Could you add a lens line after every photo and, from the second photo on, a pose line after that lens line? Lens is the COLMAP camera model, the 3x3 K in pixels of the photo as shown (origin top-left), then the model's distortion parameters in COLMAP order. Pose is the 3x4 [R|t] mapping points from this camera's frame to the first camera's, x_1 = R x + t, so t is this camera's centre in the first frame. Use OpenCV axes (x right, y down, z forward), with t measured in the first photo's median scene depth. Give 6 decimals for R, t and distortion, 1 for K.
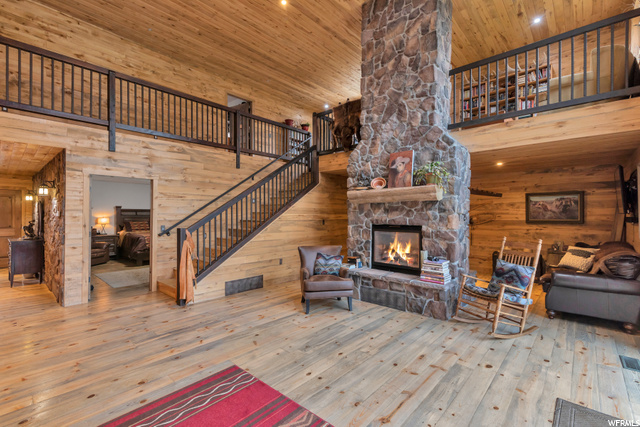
lens RADIAL K [[289.2, 0, 313.2], [0, 289.2, 216.6], [0, 0, 1]] dist [0.014849, -0.000746]
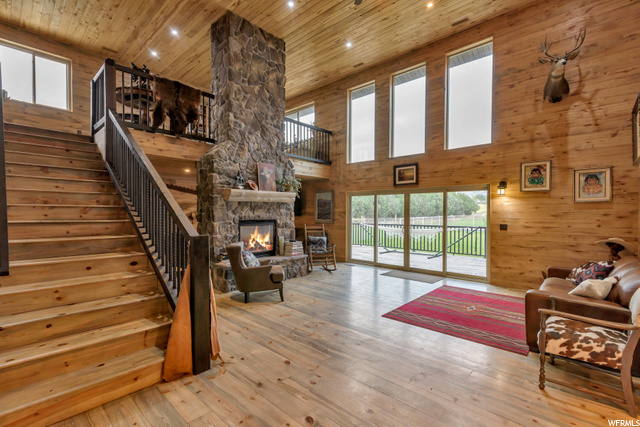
lens RADIAL K [[289.2, 0, 321.3], [0, 289.2, 213.0], [0, 0, 1]] dist [0.014849, -0.000746]
pose [[0.014030, -0.004166, 0.999893, -0.986275], [0.002684, 0.999988, 0.004129, -0.005550], [-0.999898, 0.002626, 0.014041, 0.732427]]
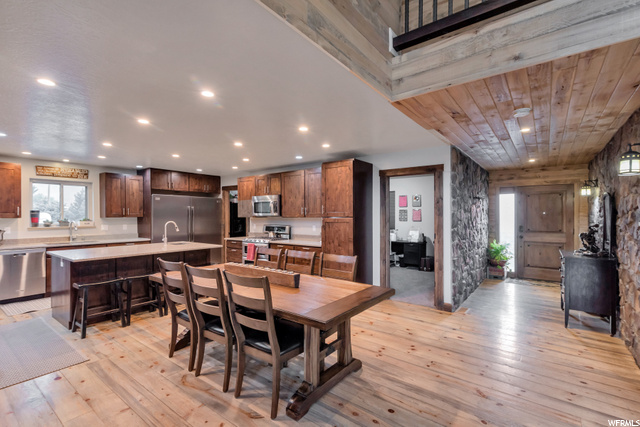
lens RADIAL K [[289.2, 0, 329.4], [0, 289.2, 215.6], [0, 0, 1]] dist [0.014849, -0.000746]
pose [[0.111997, -0.004467, -0.993698, -0.536844], [-0.003769, 0.999981, -0.004920, -0.001933], [0.993701, 0.004297, 0.111978, 0.491006]]
